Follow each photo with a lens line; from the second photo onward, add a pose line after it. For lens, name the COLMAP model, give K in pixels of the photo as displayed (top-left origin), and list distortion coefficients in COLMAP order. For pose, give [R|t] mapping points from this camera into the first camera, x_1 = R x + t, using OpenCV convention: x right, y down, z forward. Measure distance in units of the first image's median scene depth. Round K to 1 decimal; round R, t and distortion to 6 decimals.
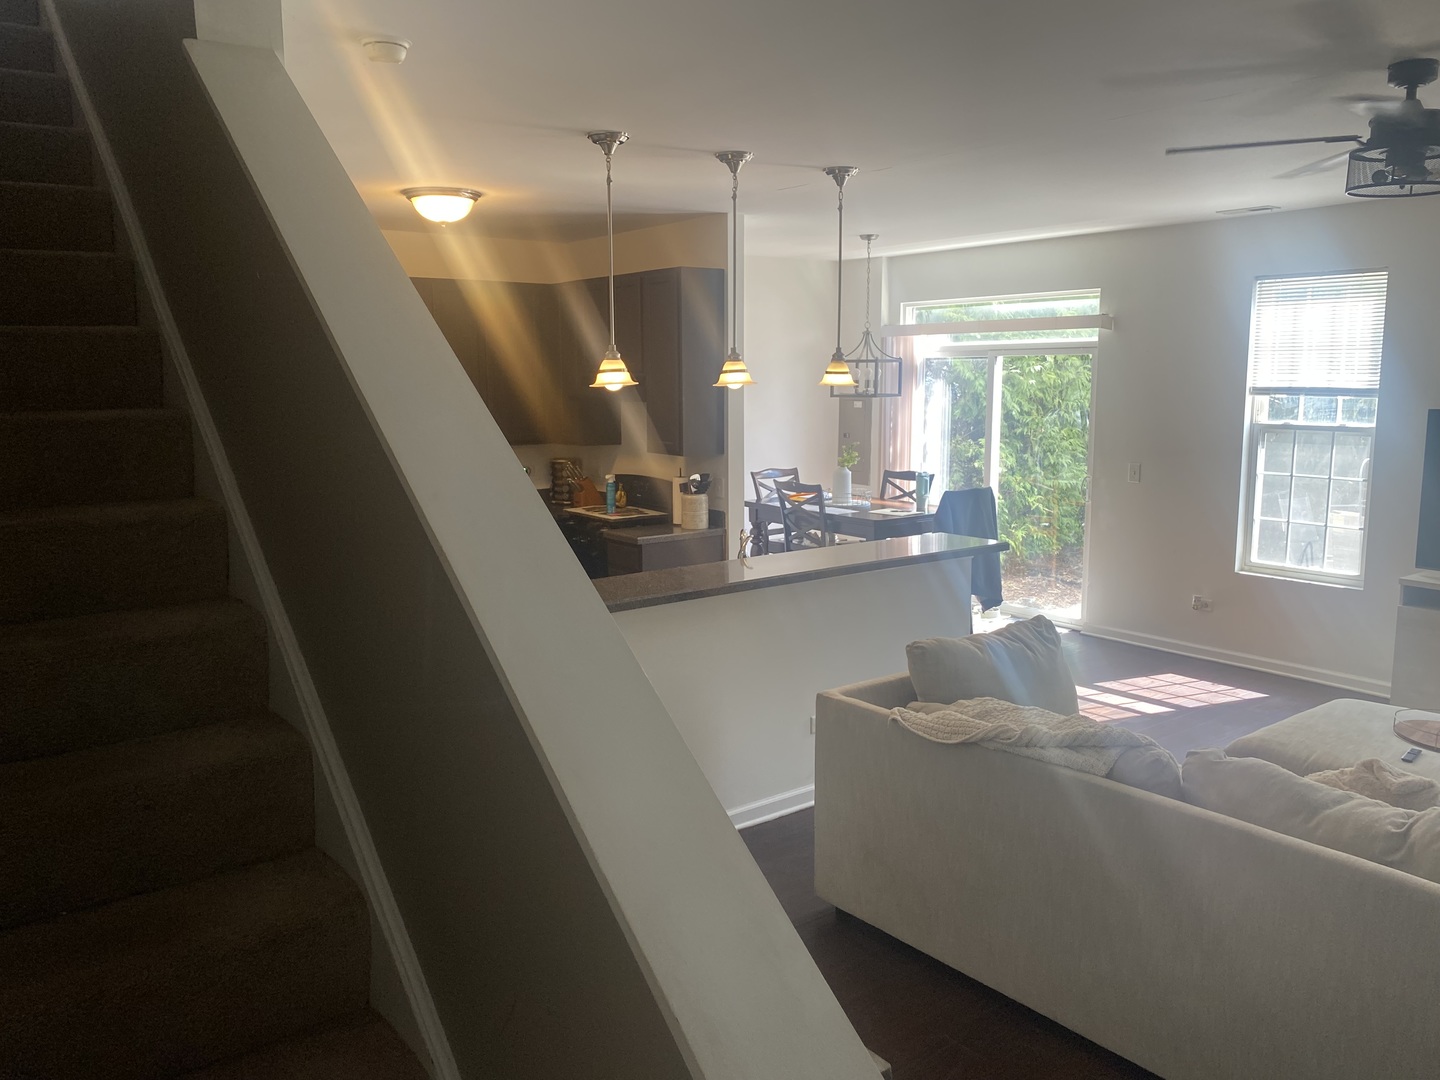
lens RADIAL K [[1099.2, 0, 701.4], [0, 1099.2, 523.0], [0, 0, 1]] dist [0.052878, -0.065714]
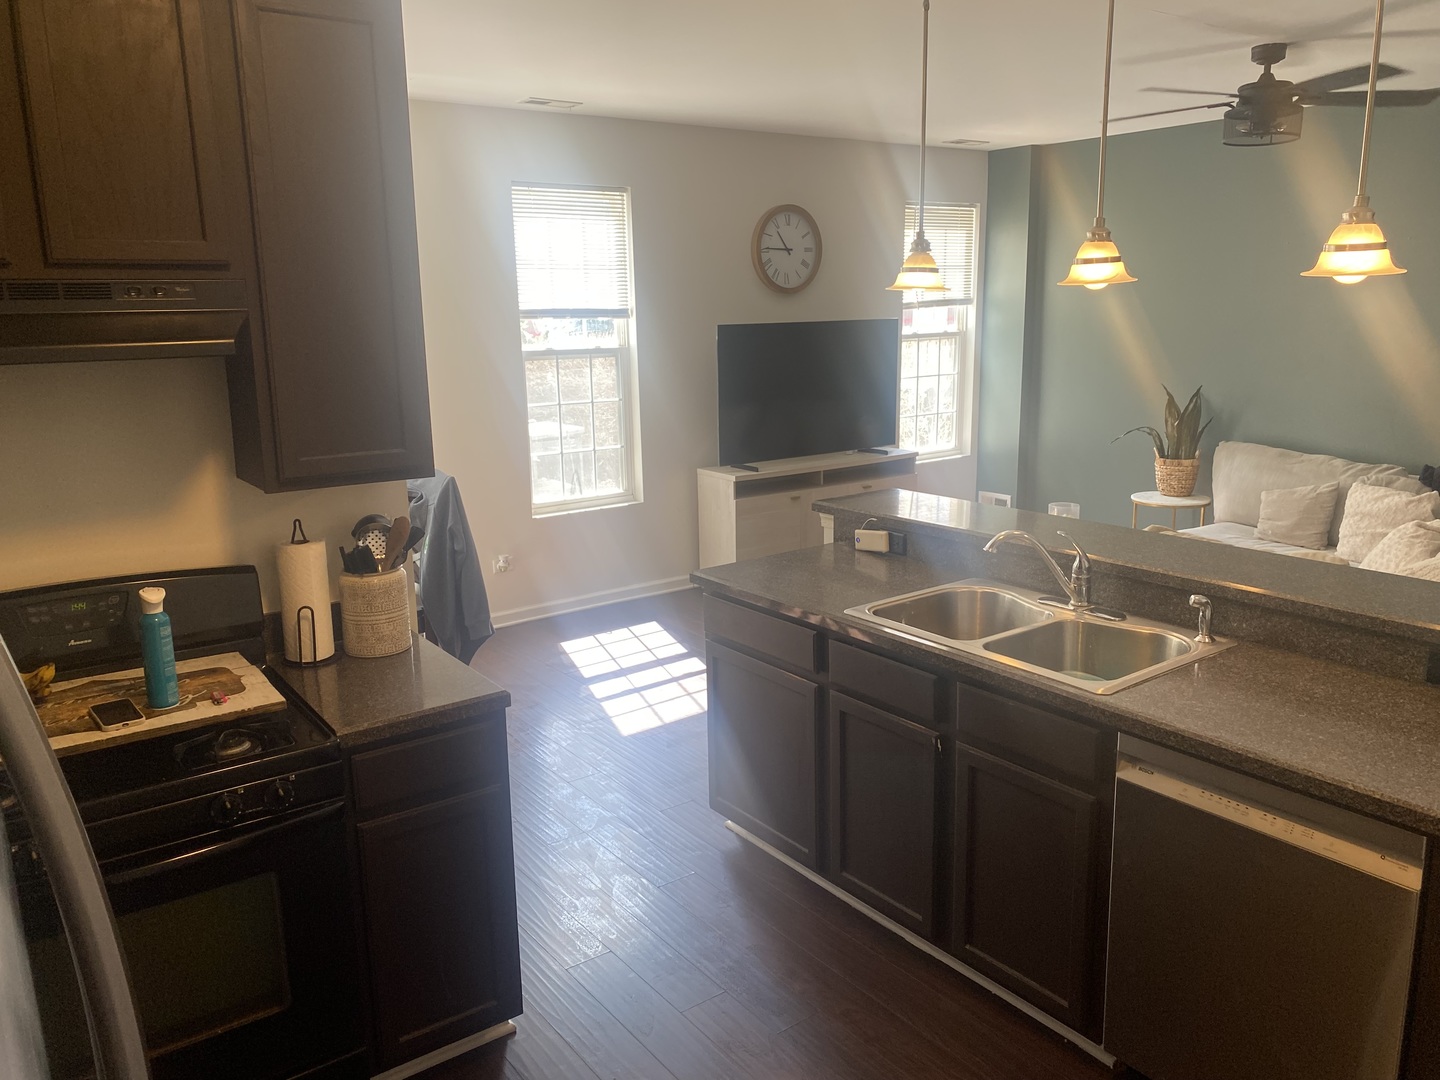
lens RADIAL K [[1099.2, 0, 740.1], [0, 1099.2, 532.2], [0, 0, 1]] dist [0.052878, -0.065714]
pose [[0.000197, -0.201904, 0.979405, -0.423614], [0.152413, 0.967969, 0.199515, -0.103797], [-0.988317, 0.149235, 0.030963, 0.860576]]
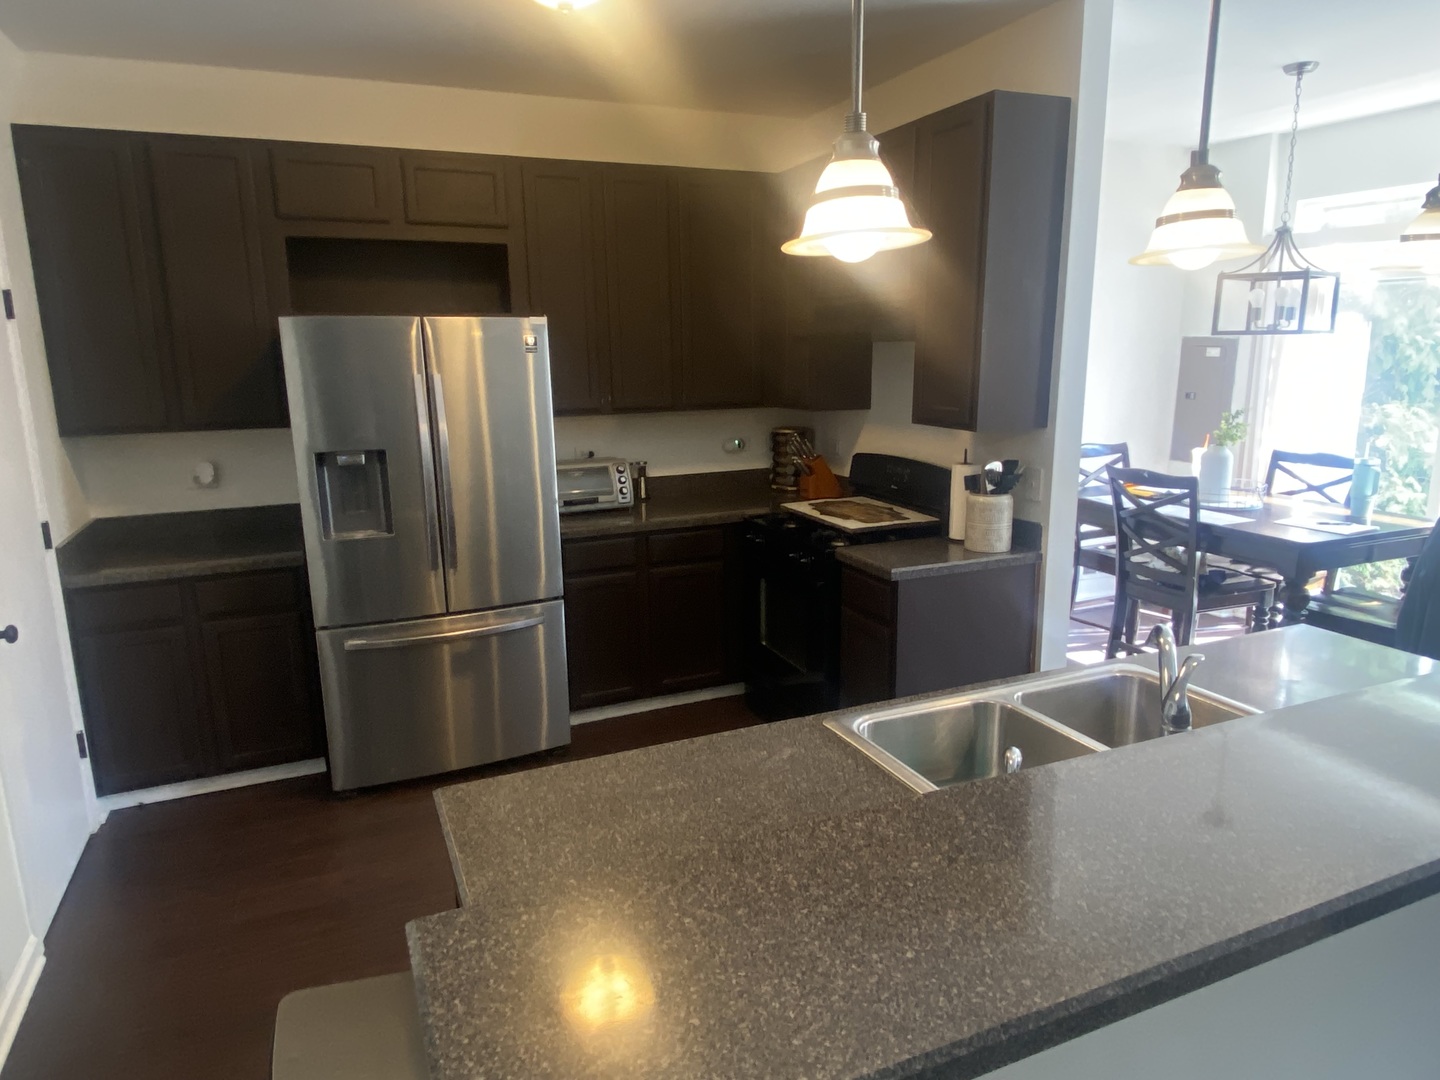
lens RADIAL K [[931.7, 0, 709.0], [0, 931.7, 535.8], [0, 0, 1]] dist [0.057219, -0.058198]
pose [[0.970416, 0.042756, -0.237624, -0.033290], [-0.026393, 0.997083, 0.071623, -0.036010], [0.239994, -0.063232, 0.968713, 0.466775]]
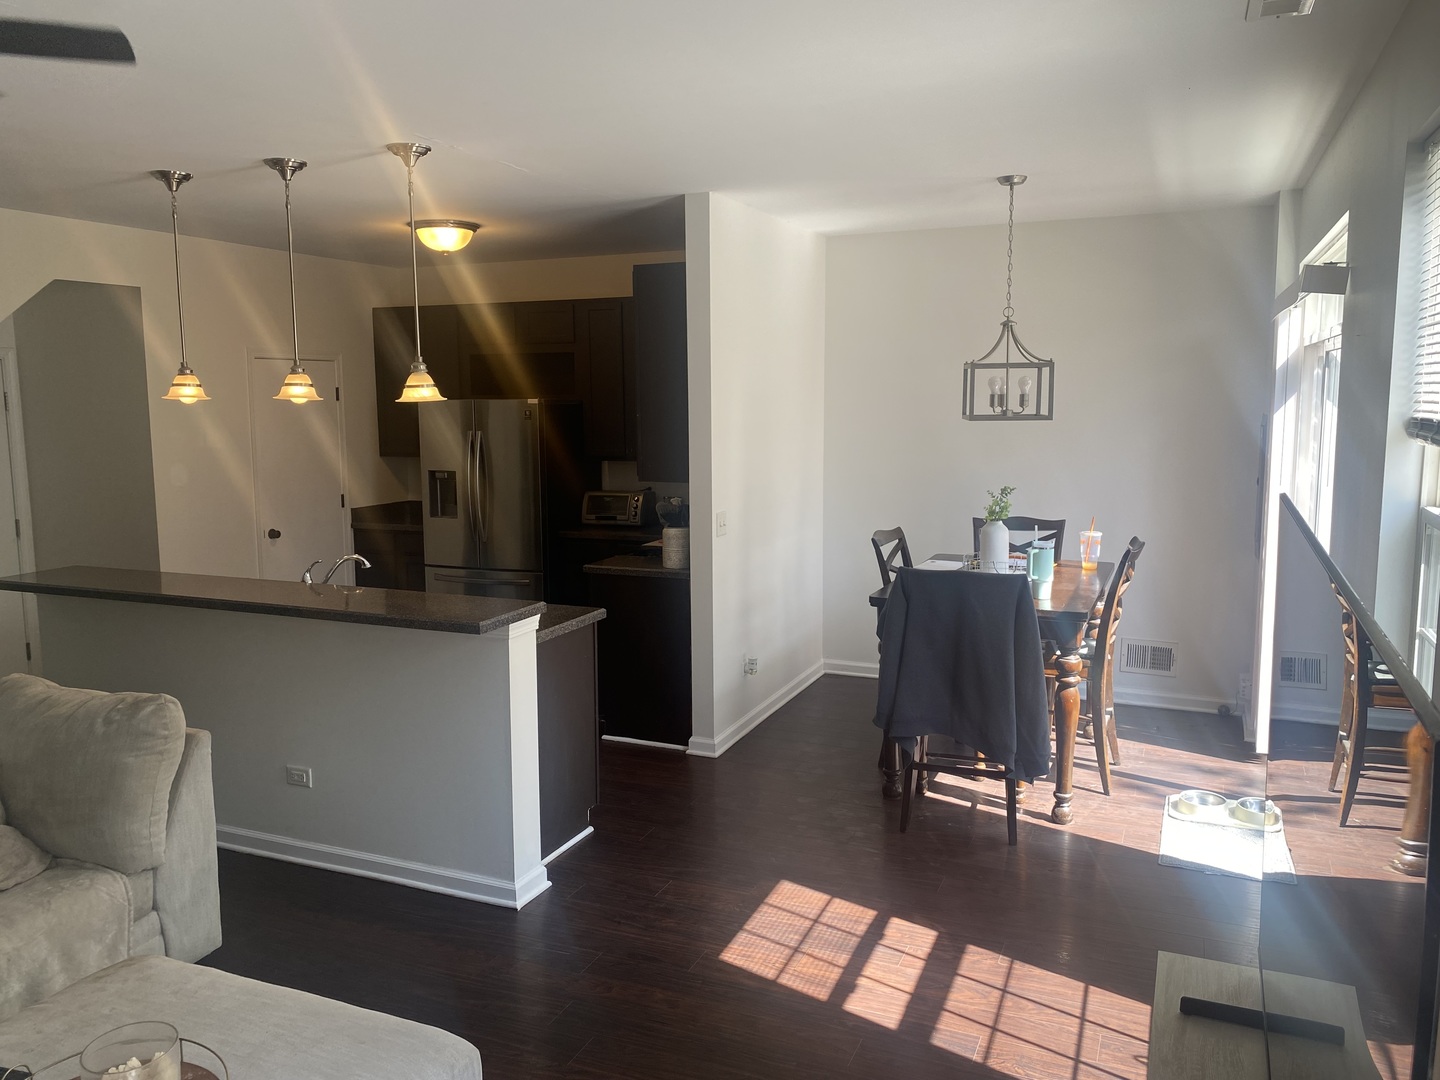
lens RADIAL K [[1099.2, 0, 718.6], [0, 1099.2, 527.5], [0, 0, 1]] dist [0.052878, -0.065714]
pose [[0.490314, 0.102336, -0.865517, 0.760315], [-0.112166, 0.992233, 0.053776, -0.077899], [0.864298, 0.070714, 0.497985, 0.612234]]
